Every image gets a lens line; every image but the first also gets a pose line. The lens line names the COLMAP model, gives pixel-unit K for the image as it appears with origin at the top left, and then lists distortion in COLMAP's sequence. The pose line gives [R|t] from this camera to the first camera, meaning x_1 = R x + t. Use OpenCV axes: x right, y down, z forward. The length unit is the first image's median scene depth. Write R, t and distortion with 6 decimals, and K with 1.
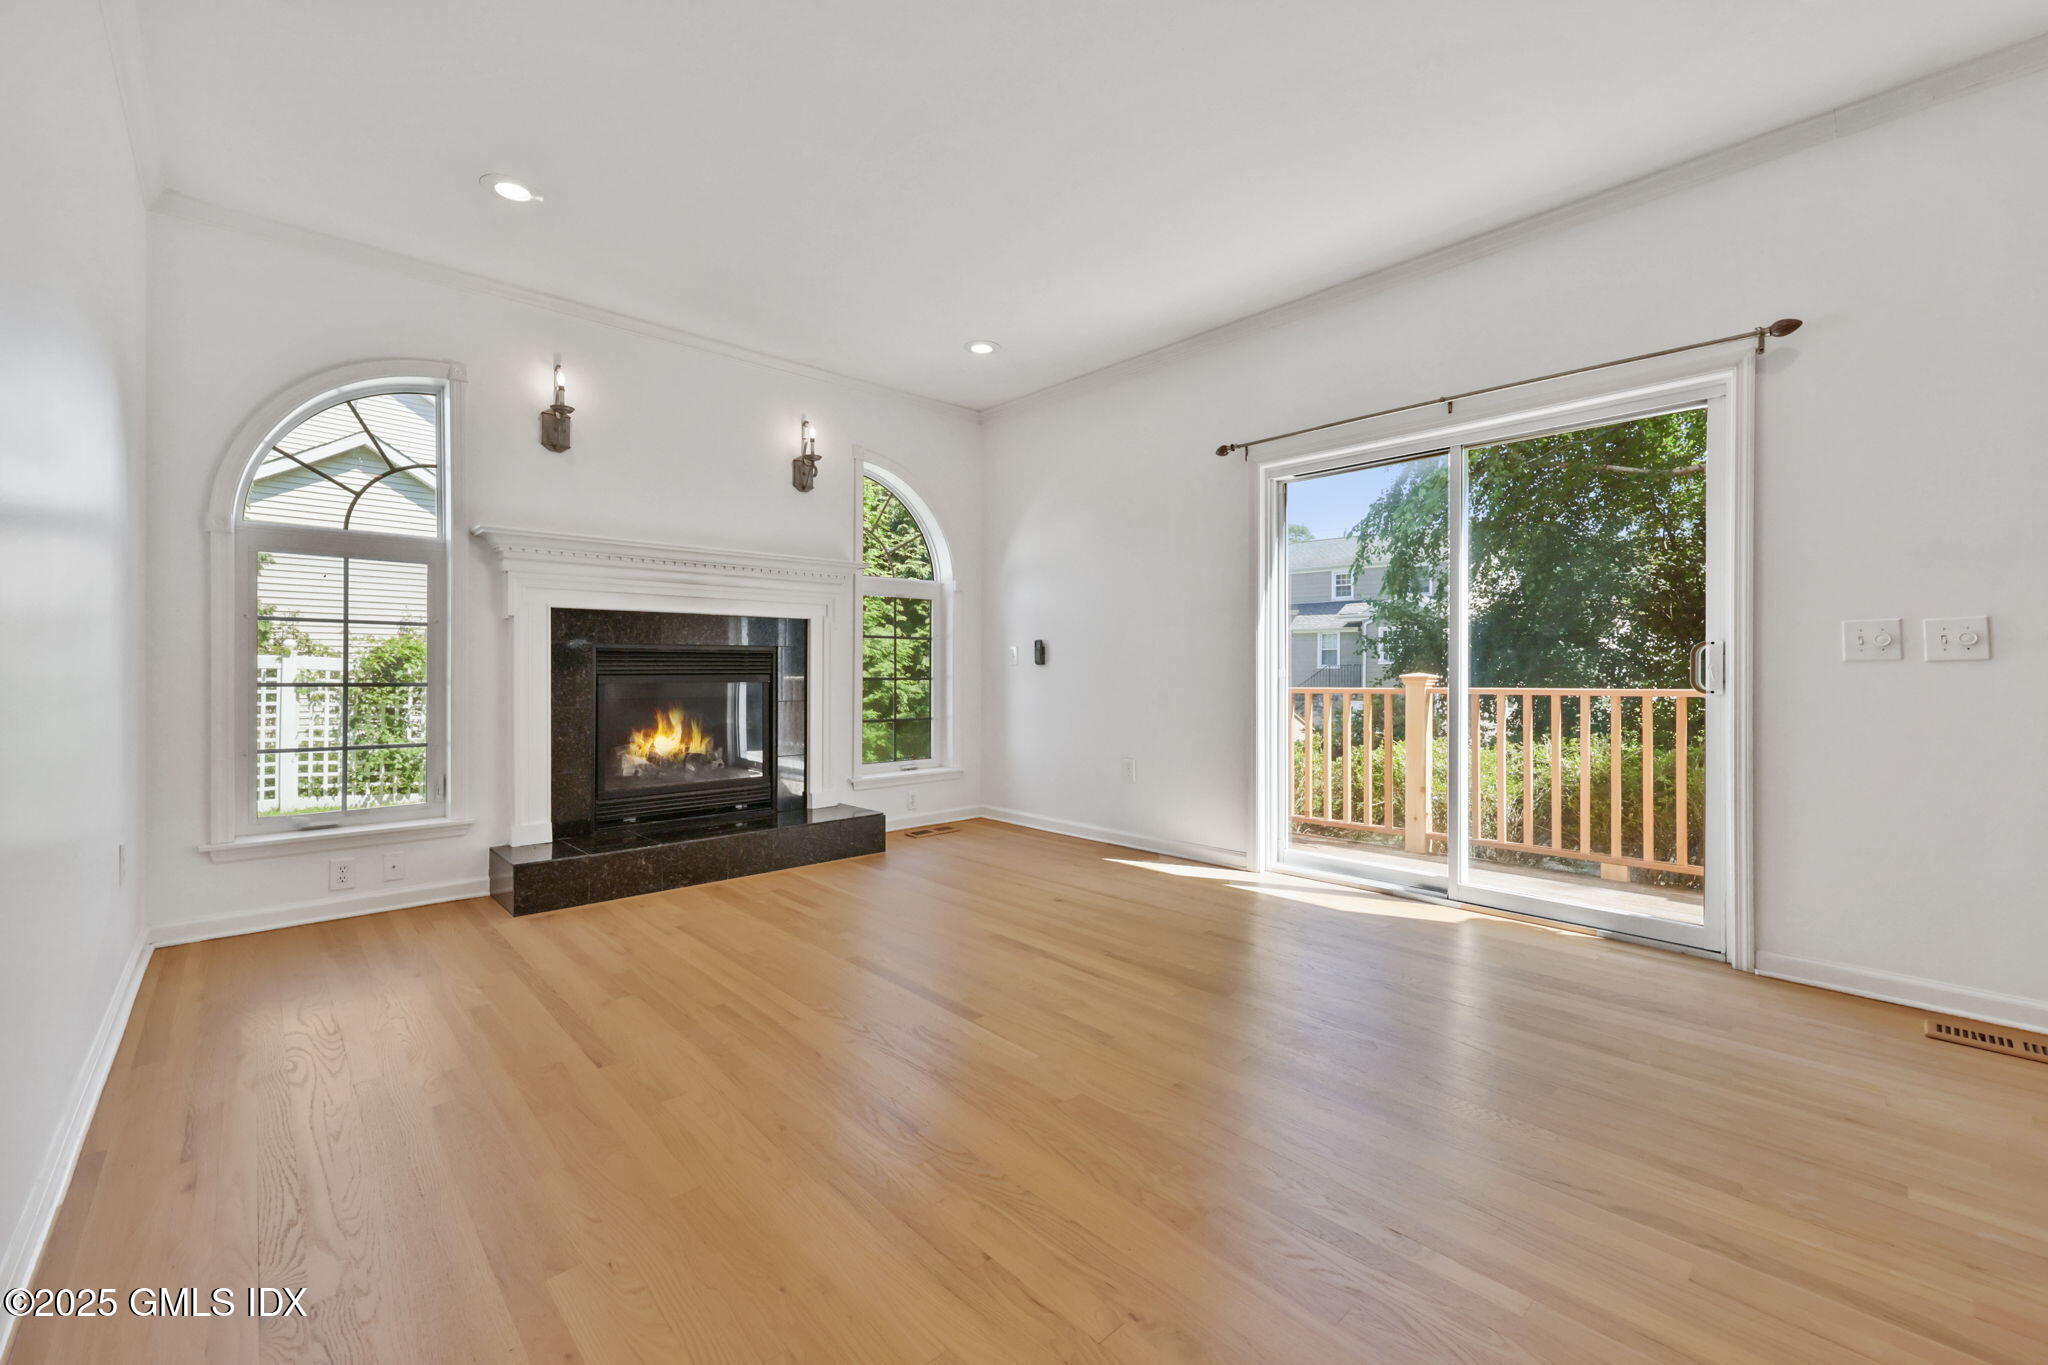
lens RADIAL K [[836.0, 0, 1024.0], [0, 836.0, 682.5], [0, 0, 1]] dist [0.000594, 0.000420]
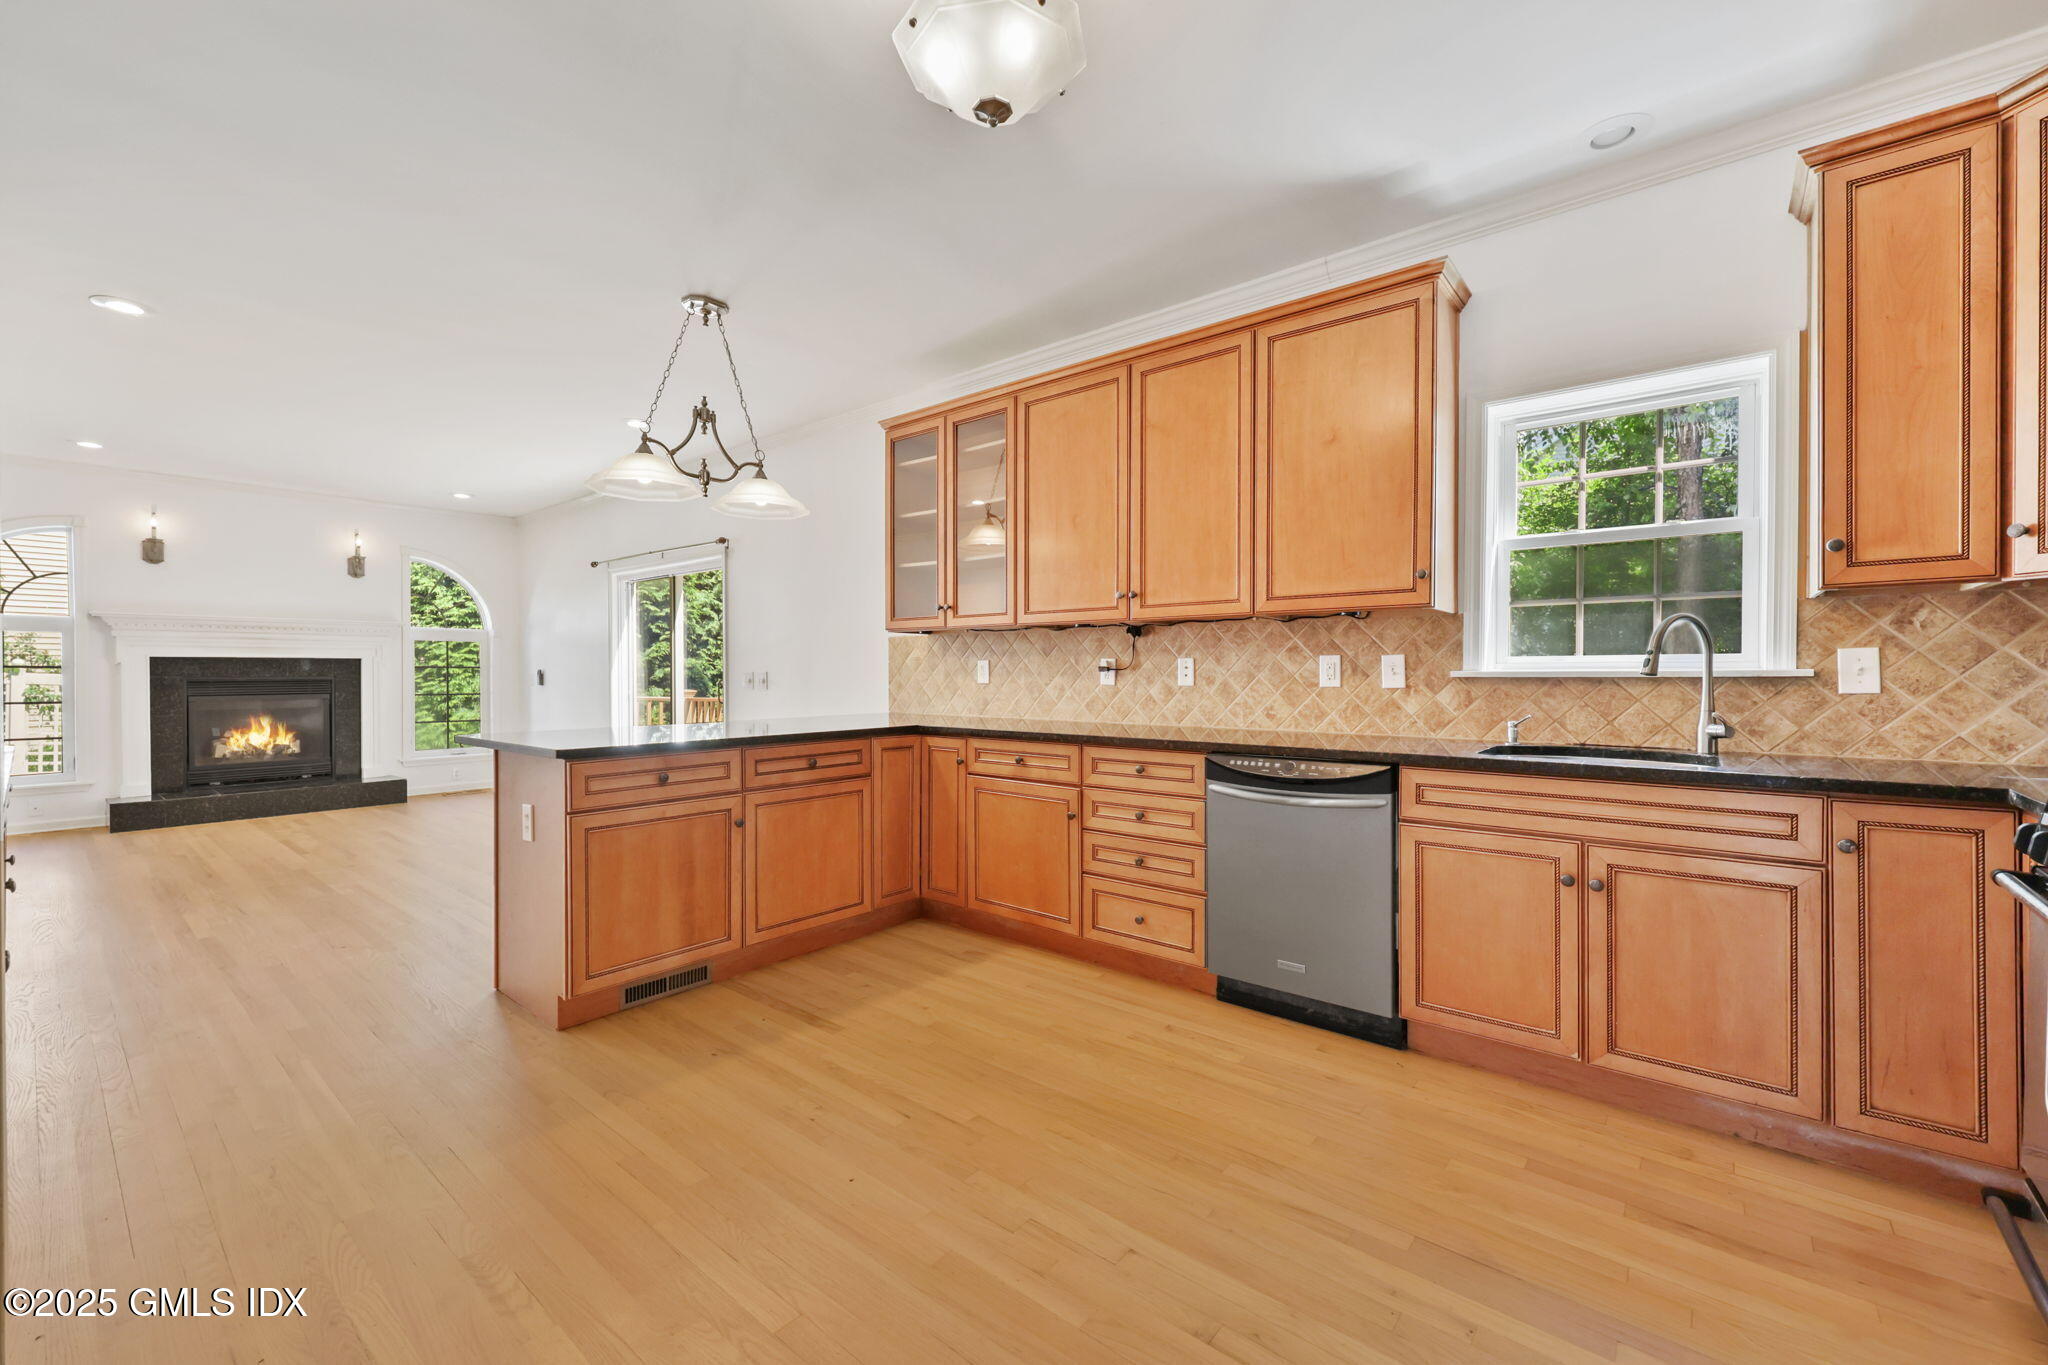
lens RADIAL K [[836.0, 0, 1024.0], [0, 836.0, 682.5], [0, 0, 1]] dist [0.000594, 0.000420]
pose [[0.990239, -0.006407, 0.139230, 0.867916], [0.007265, 0.999958, -0.005654, -0.013611], [-0.139188, 0.006611, 0.990244, -0.839944]]
